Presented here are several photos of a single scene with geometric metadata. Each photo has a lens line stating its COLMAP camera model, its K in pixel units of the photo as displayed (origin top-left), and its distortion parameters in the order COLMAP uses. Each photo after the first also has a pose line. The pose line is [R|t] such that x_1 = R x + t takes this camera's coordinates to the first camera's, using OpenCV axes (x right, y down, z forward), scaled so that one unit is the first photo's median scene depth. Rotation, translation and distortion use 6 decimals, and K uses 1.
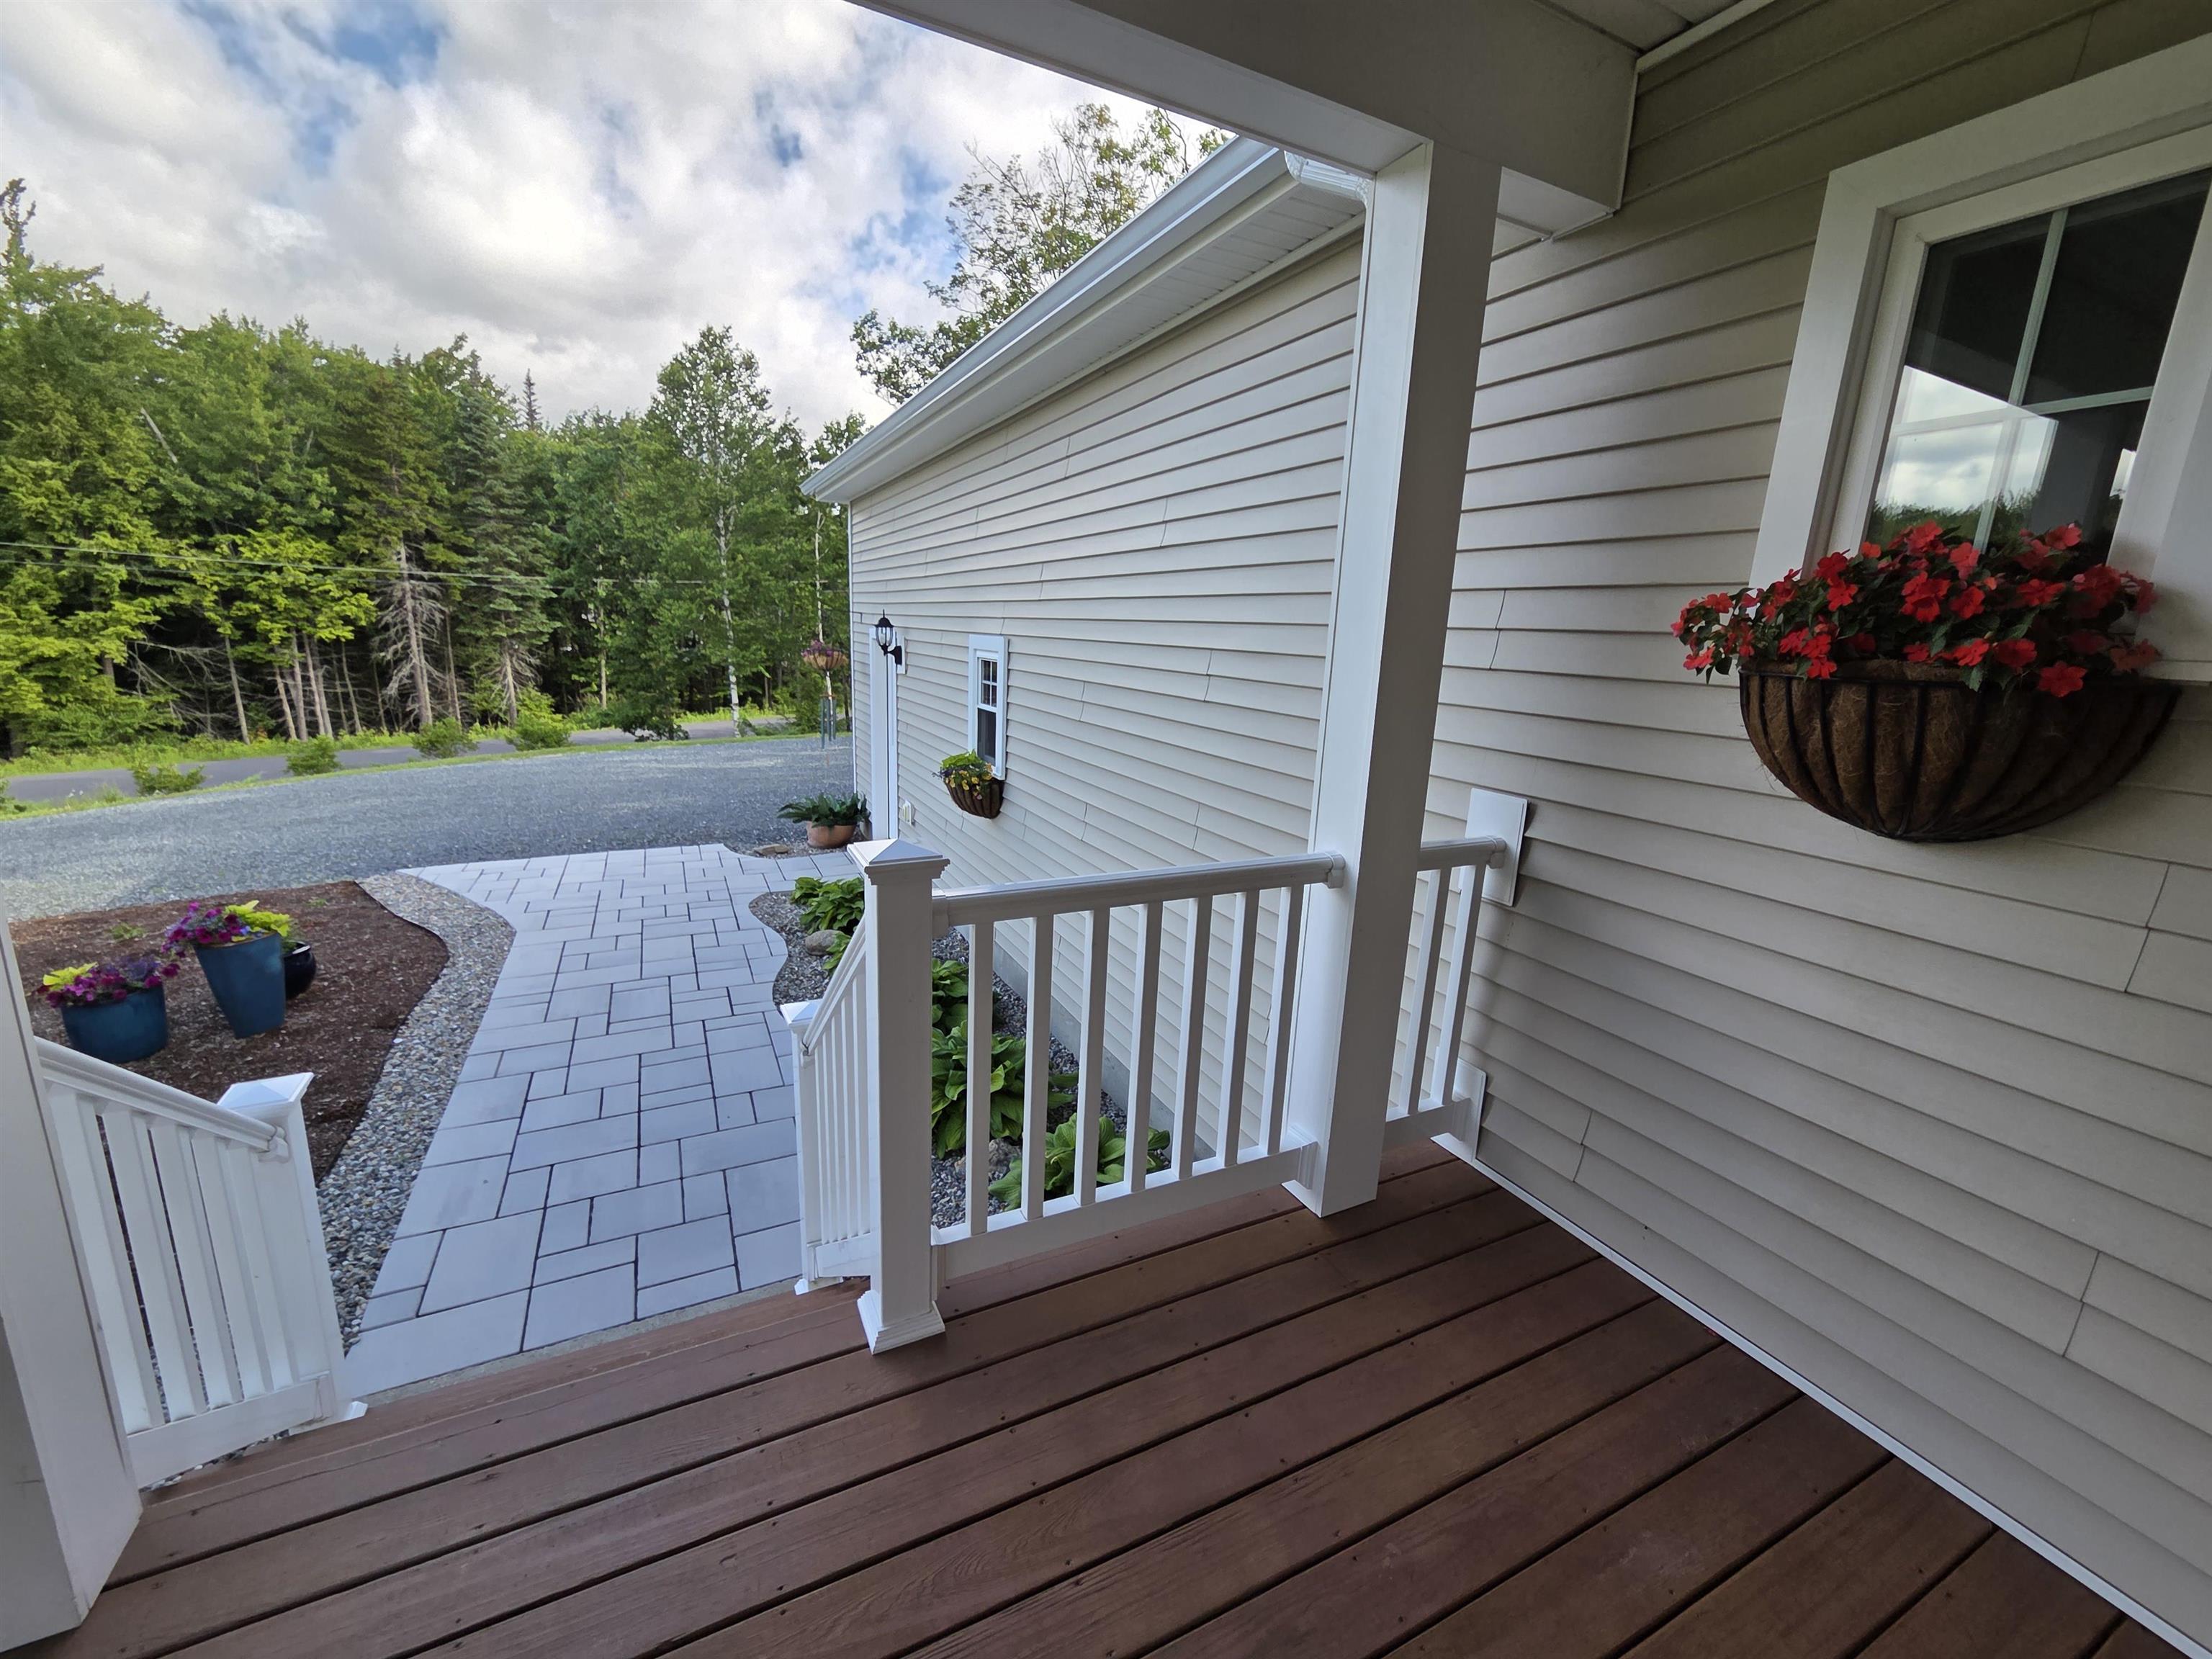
lens RADIAL K [[914.0, 0, 1121.2], [0, 914.0, 831.5], [0, 0, 1]] dist [0.002153, -0.000148]
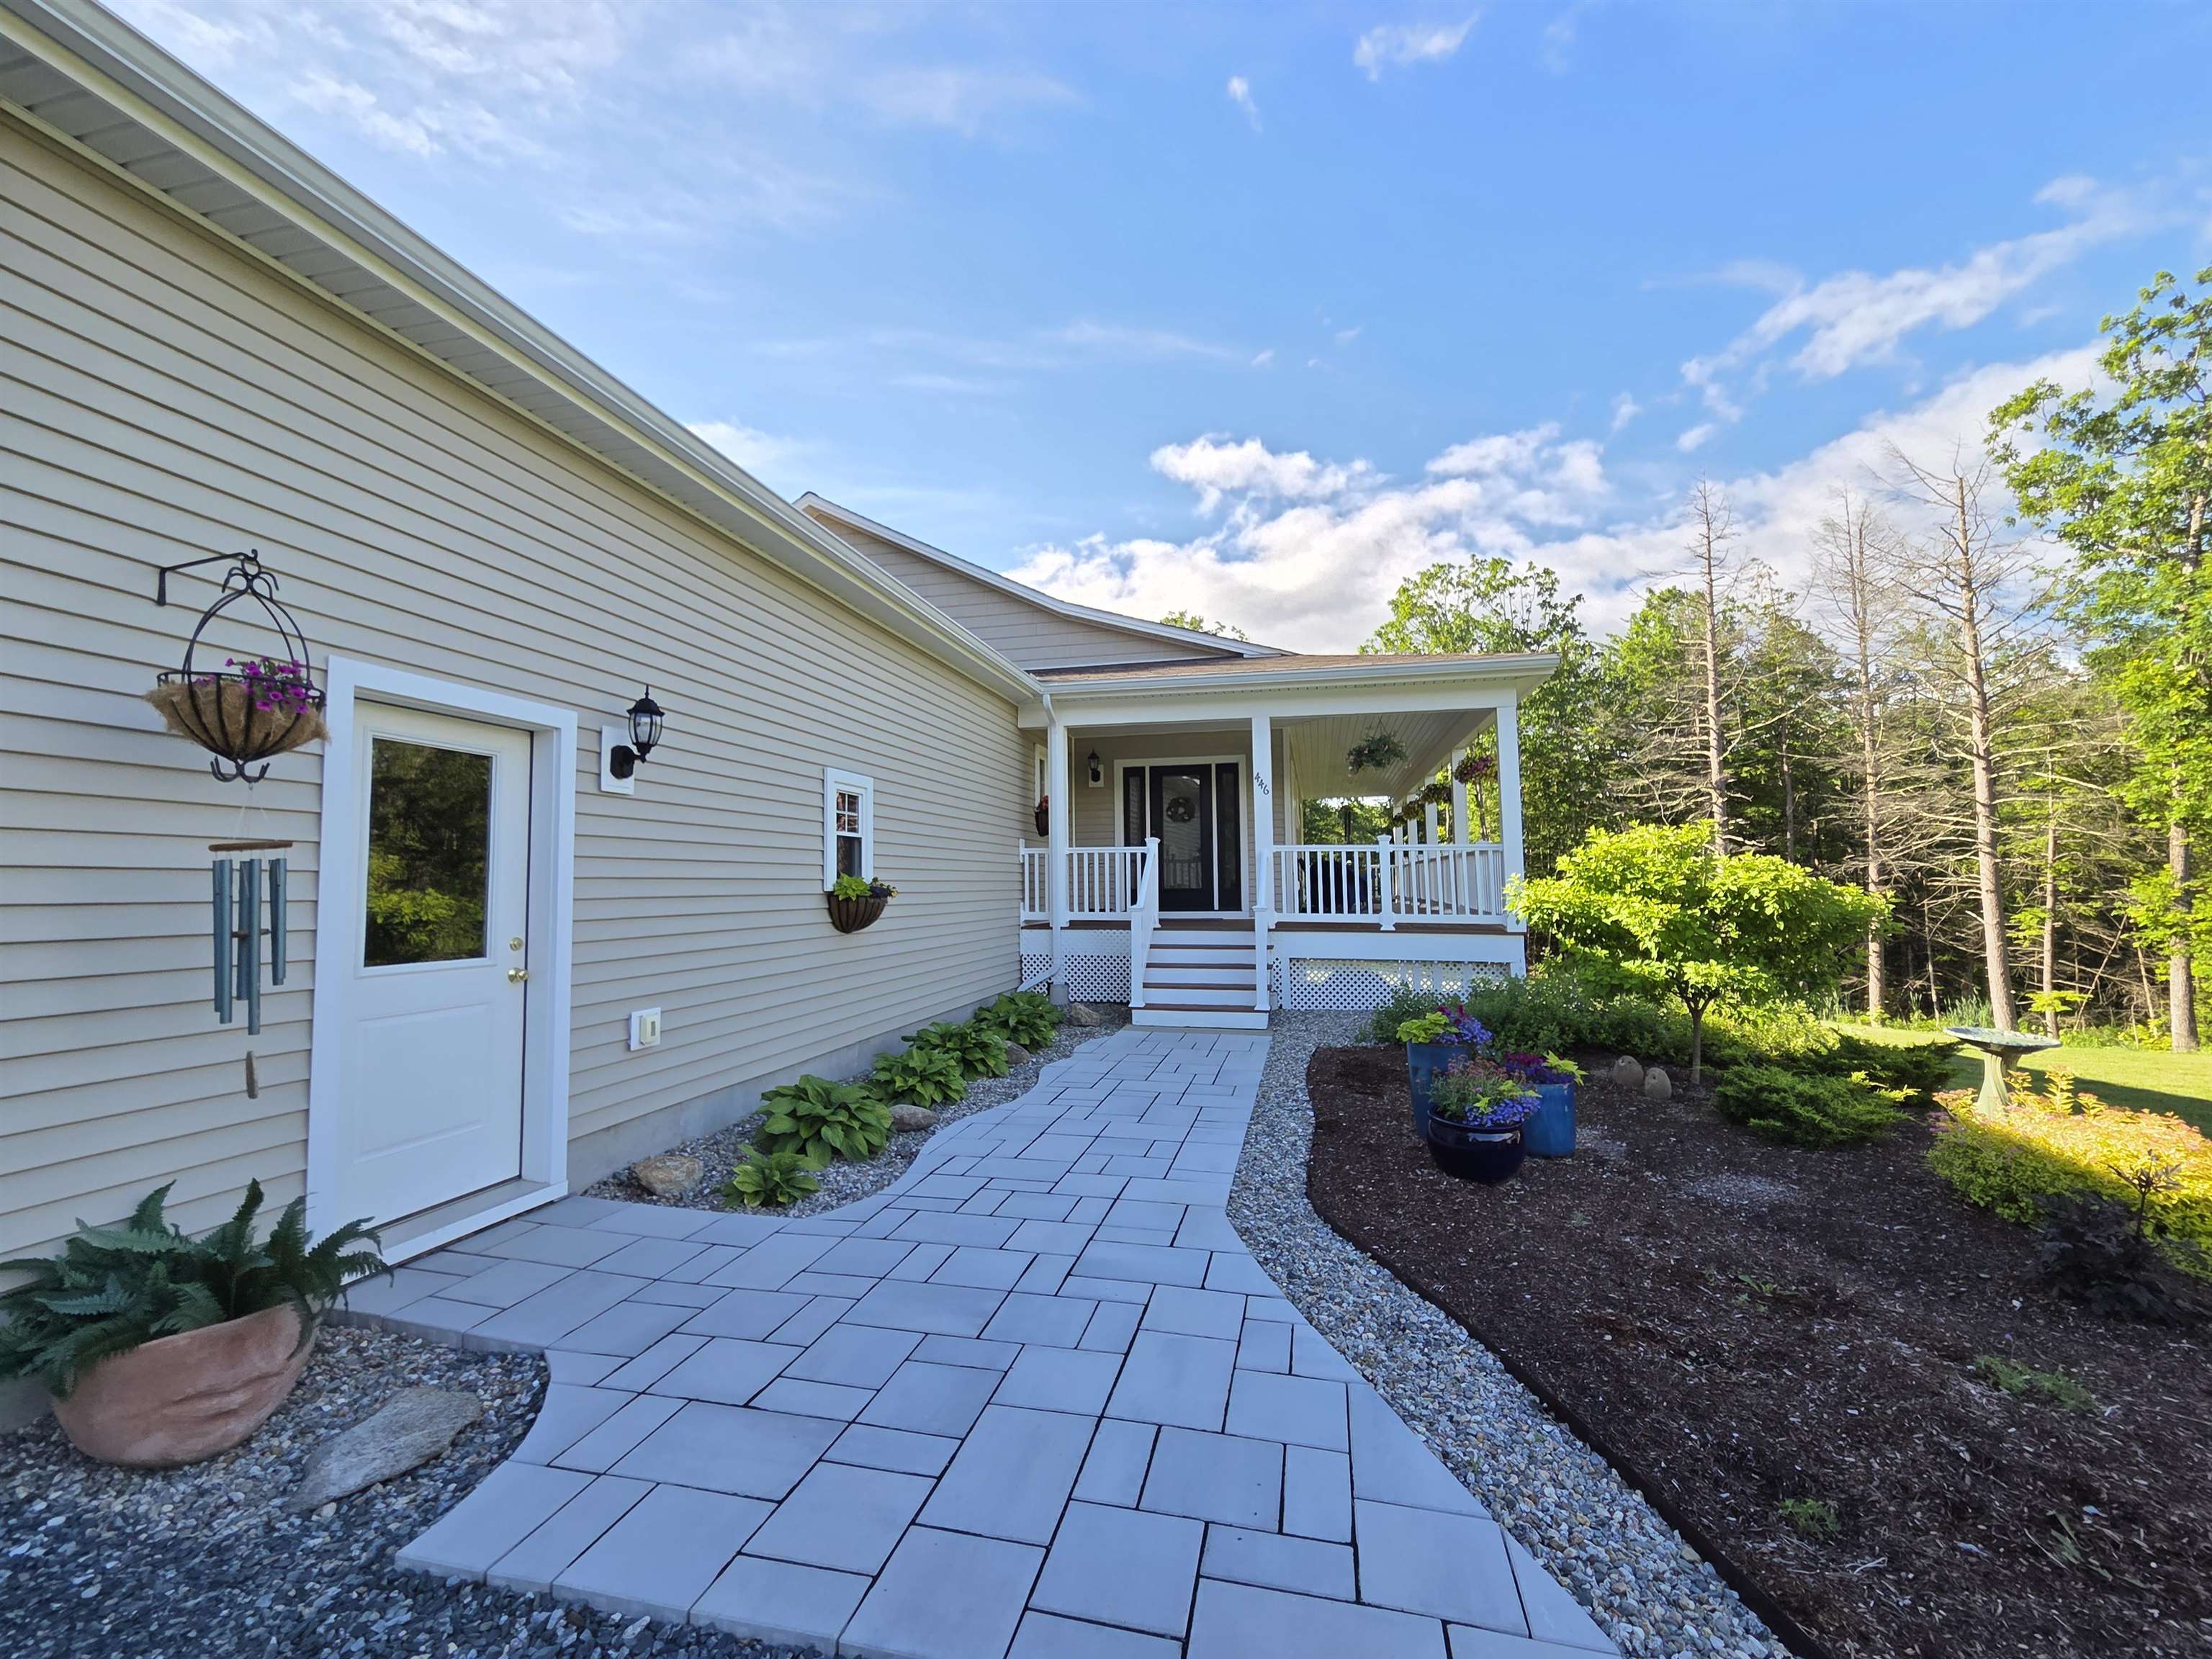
lens RADIAL K [[914.0, 0, 1121.2], [0, 914.0, 831.5], [0, 0, 1]] dist [0.002153, -0.000148]
pose [[-0.778502, 0.011158, 0.627543, -0.936768], [0.124189, 0.982813, 0.136588, -0.211323], [-0.615233, 0.184268, -0.766507, 1.382439]]
